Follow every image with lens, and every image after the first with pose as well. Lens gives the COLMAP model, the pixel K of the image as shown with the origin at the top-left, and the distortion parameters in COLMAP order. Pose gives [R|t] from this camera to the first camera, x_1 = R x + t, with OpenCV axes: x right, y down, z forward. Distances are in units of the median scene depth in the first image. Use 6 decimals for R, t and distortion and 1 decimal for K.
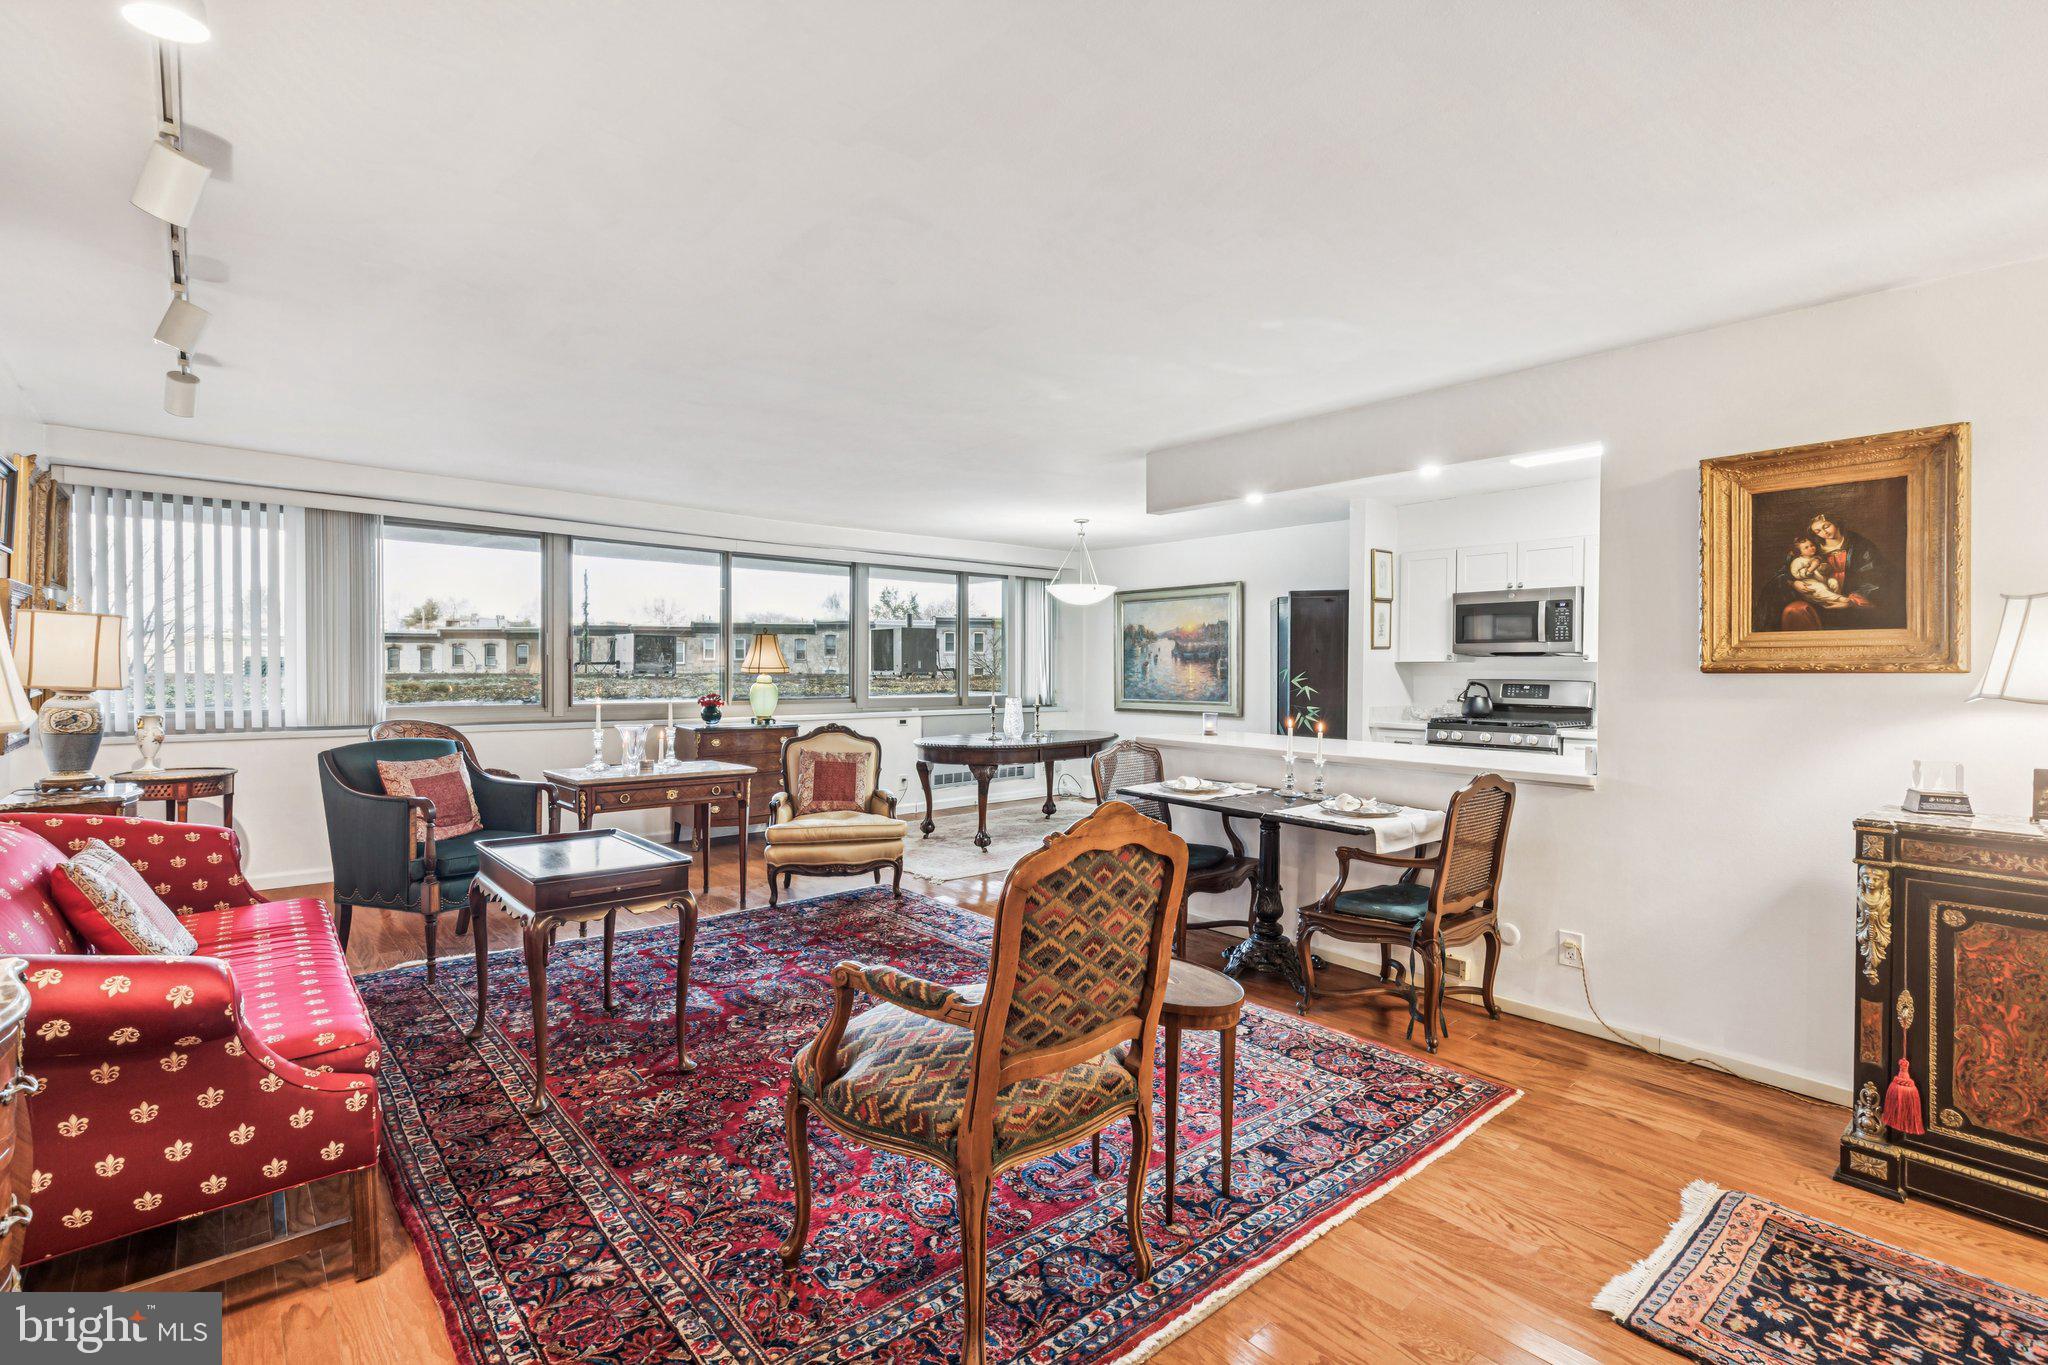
lens RADIAL K [[919.0, 0, 1017.6], [0, 919.0, 675.2], [0, 0, 1]] dist [0.006654, -0.000064]
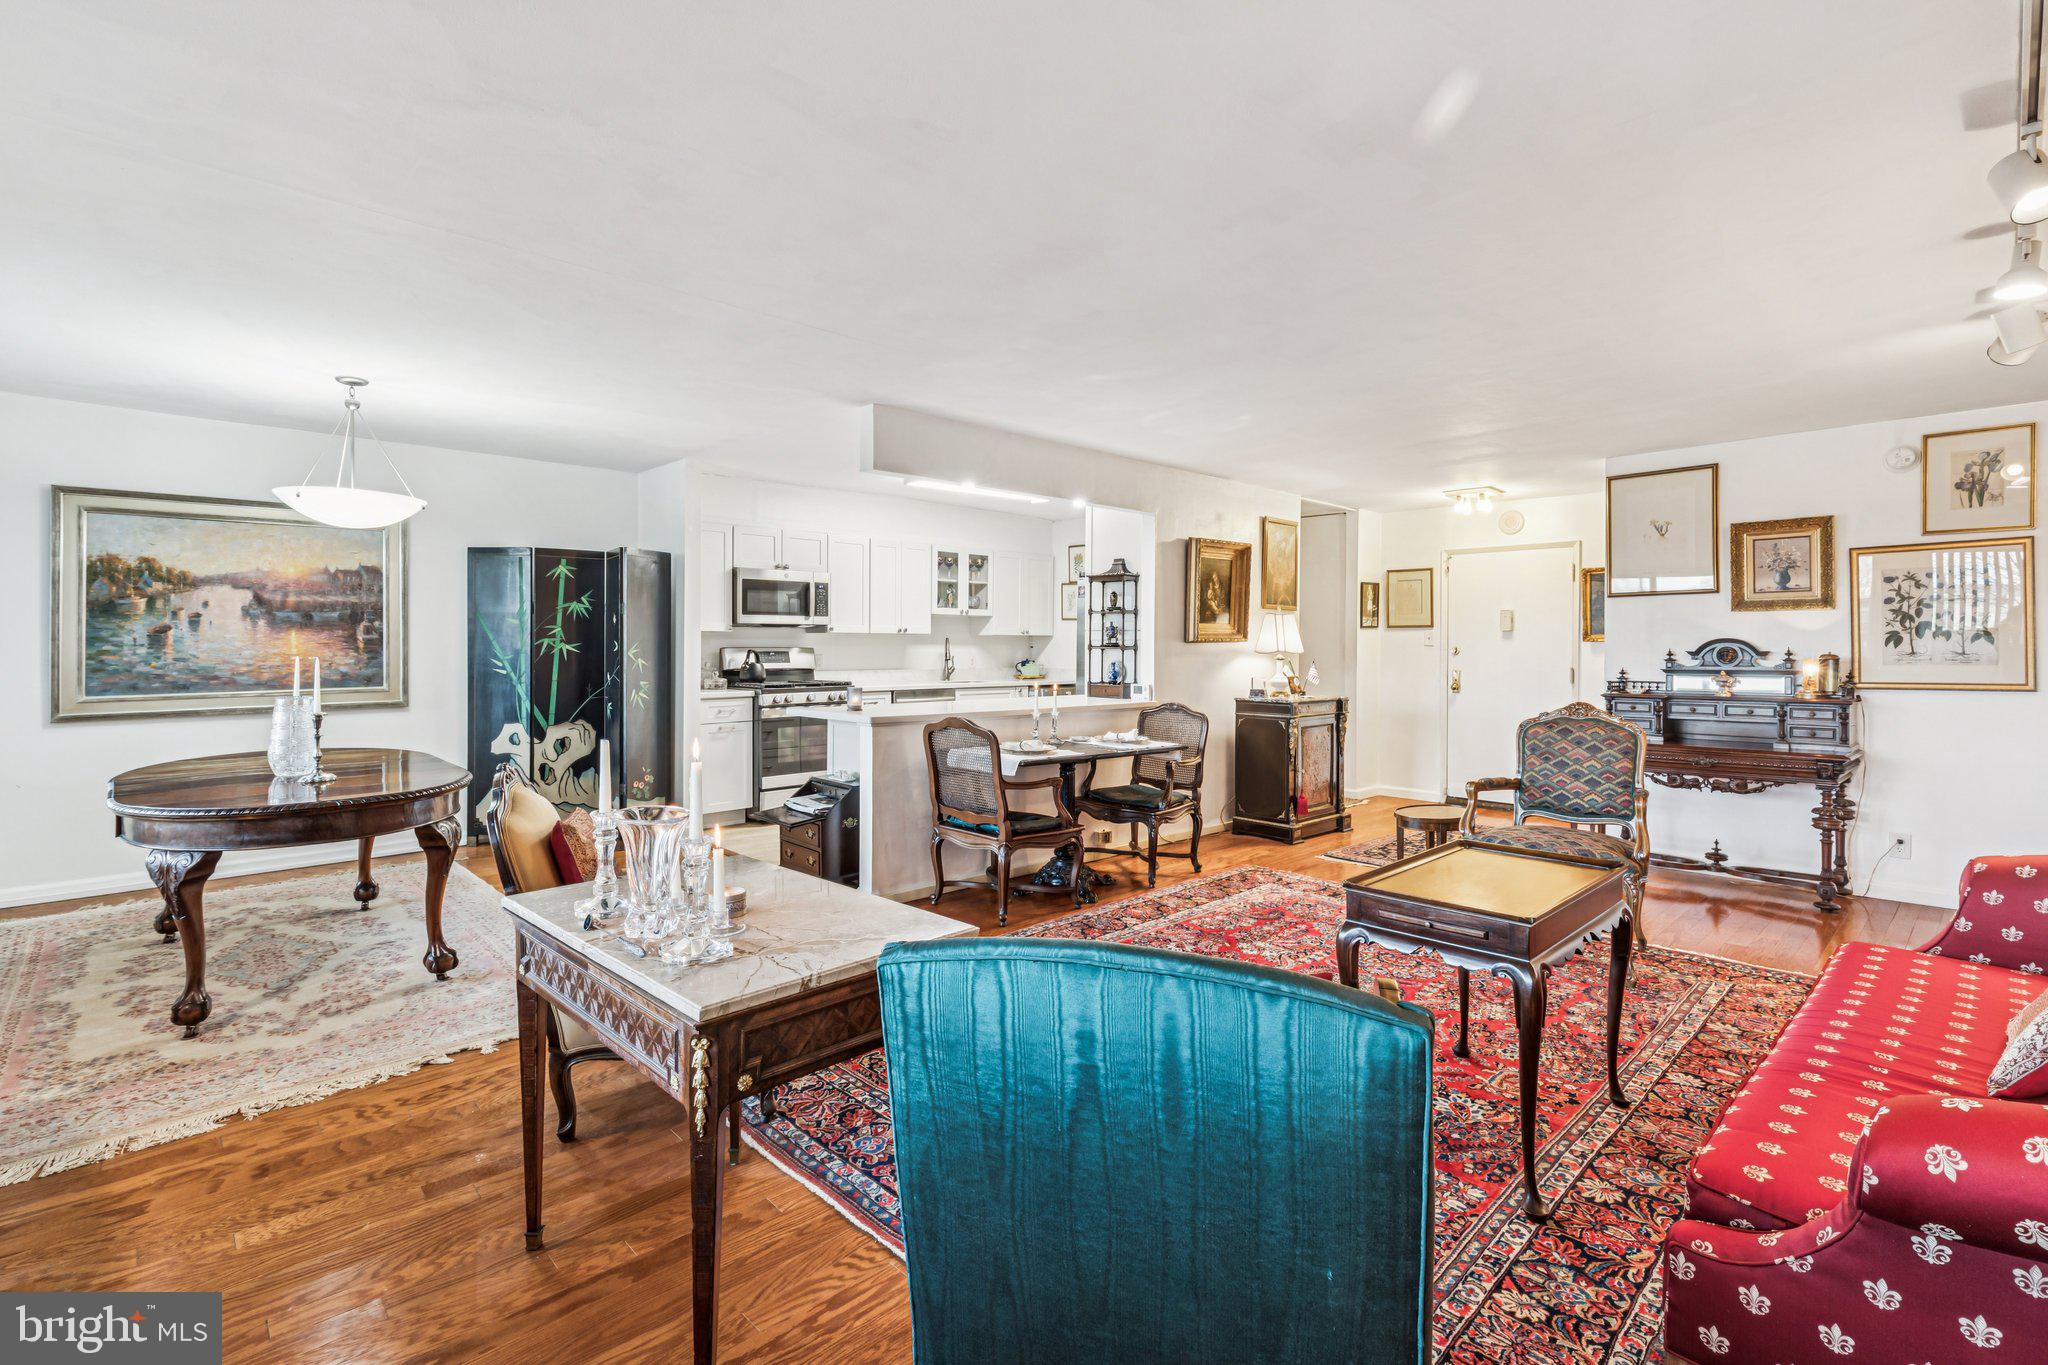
lens RADIAL K [[938.9, 0, 1035.1], [0, 938.9, 648.6], [0, 0, 1]] dist [0.008257, 0.000230]
pose [[-0.053070, -0.015851, 0.998465, -1.035984], [0.002298, 0.999869, 0.015996, -0.019171], [-0.998588, 0.003143, -0.053027, 1.167548]]
